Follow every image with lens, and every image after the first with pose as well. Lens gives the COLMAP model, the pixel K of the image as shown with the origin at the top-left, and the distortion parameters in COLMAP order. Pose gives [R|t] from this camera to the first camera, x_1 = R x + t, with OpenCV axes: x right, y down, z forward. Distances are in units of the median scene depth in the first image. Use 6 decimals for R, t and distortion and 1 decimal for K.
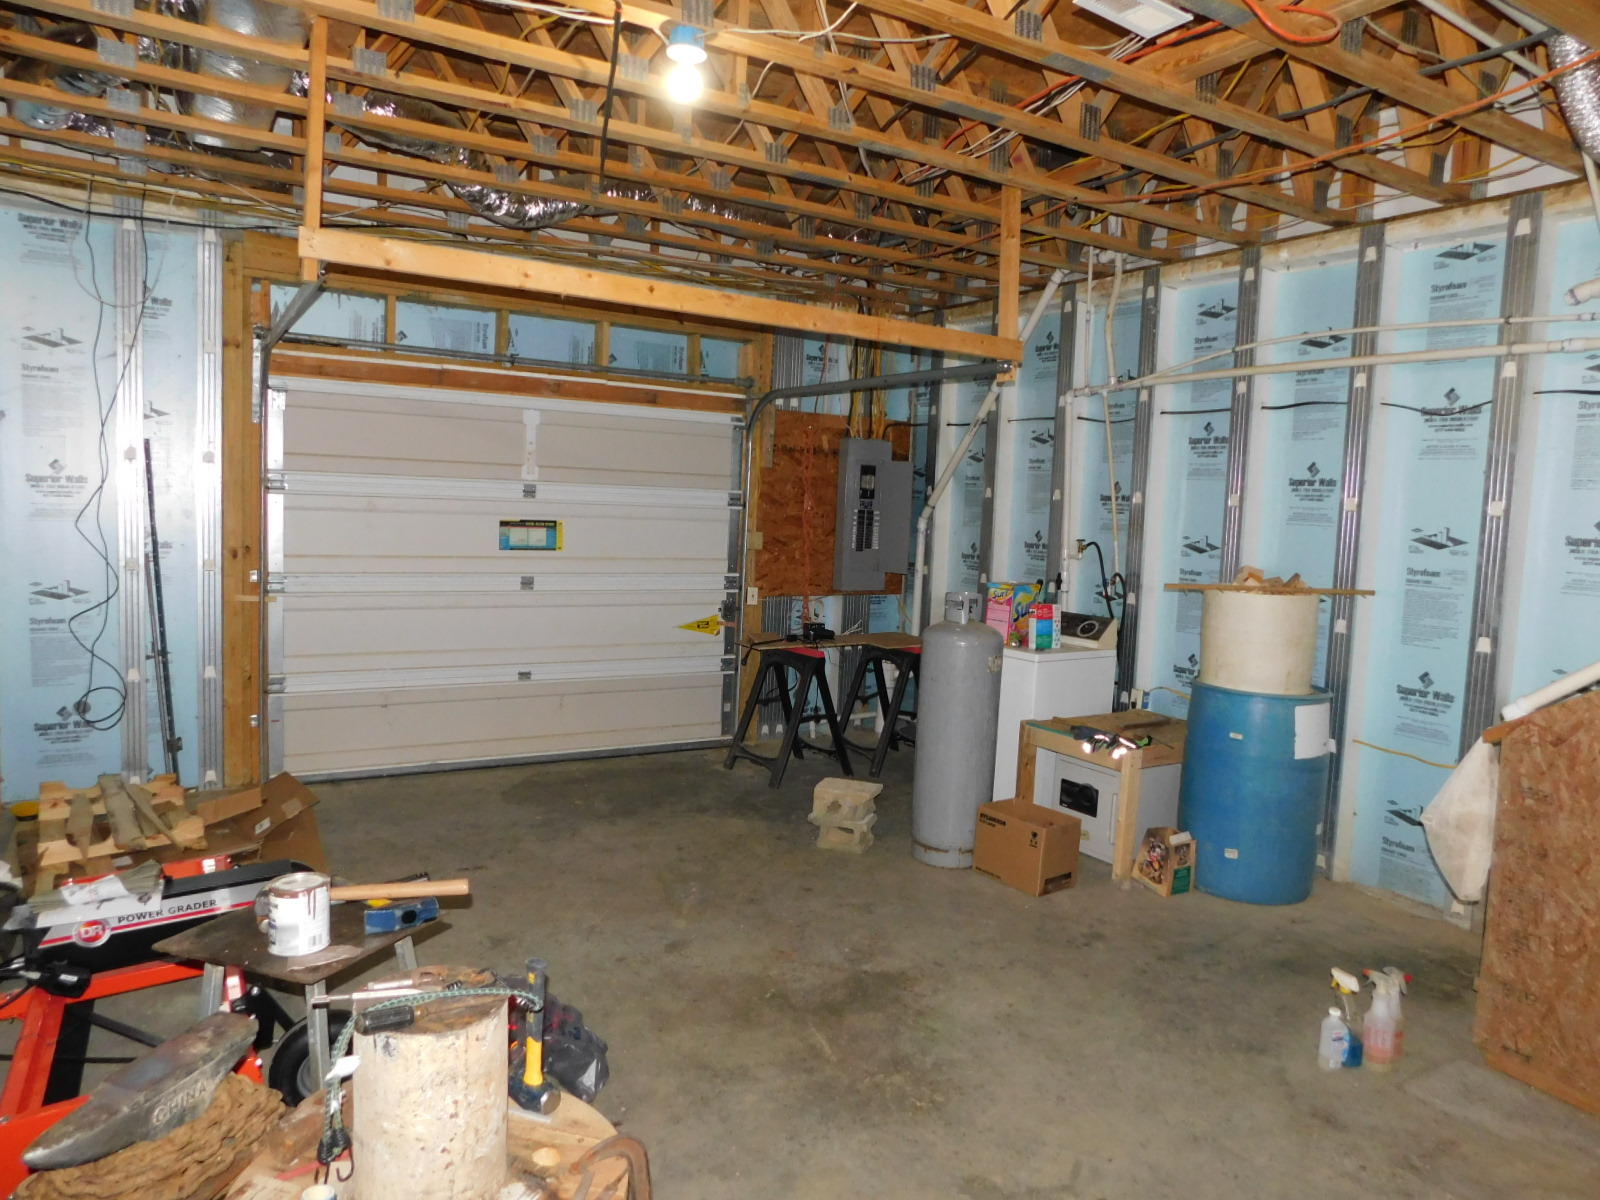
lens RADIAL K [[1069.6, 0, 798.6], [0, 1069.6, 596.5], [0, 0, 1]] dist [-0.017024, 0.000266]
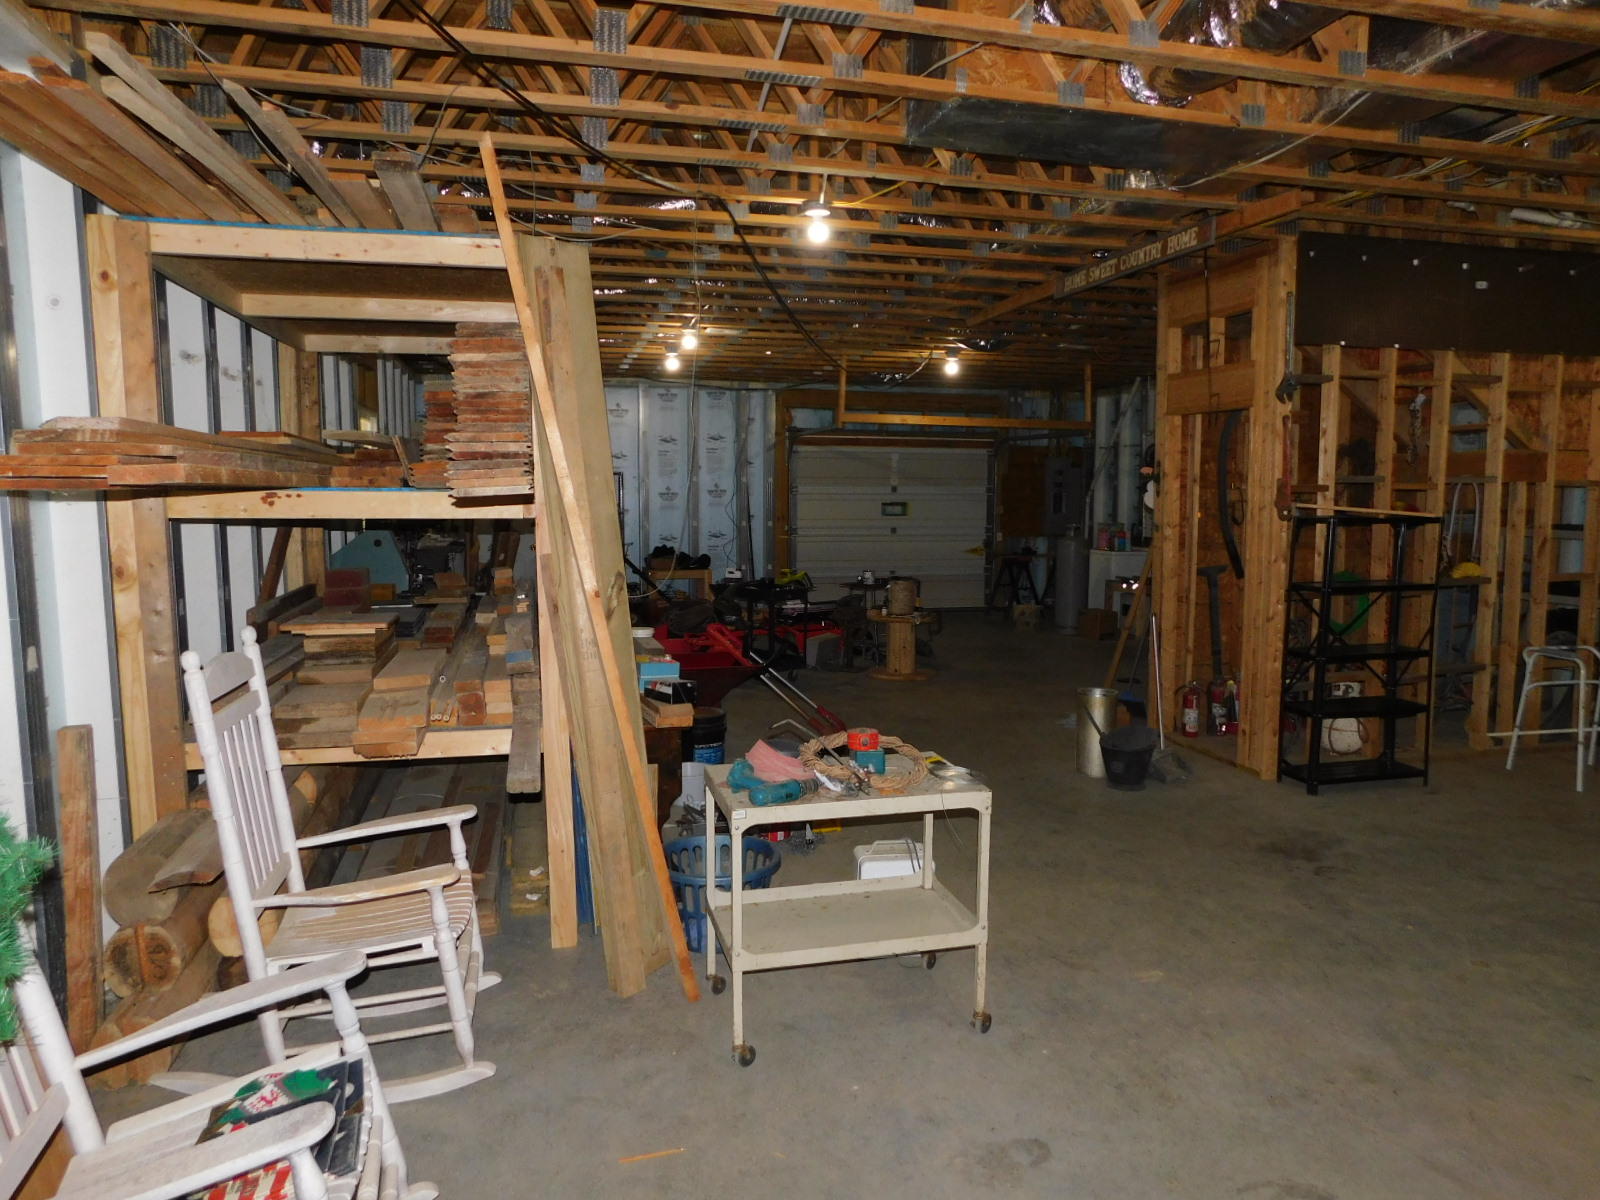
lens RADIAL K [[1069.6, 0, 797.6], [0, 1069.6, 595.4], [0, 0, 1]] dist [-0.017024, 0.000266]
pose [[0.956492, -0.009783, -0.291594, 0.204115], [0.009669, 0.999952, -0.001831, 0.124263], [0.291598, -0.001068, 0.956540, -1.192455]]
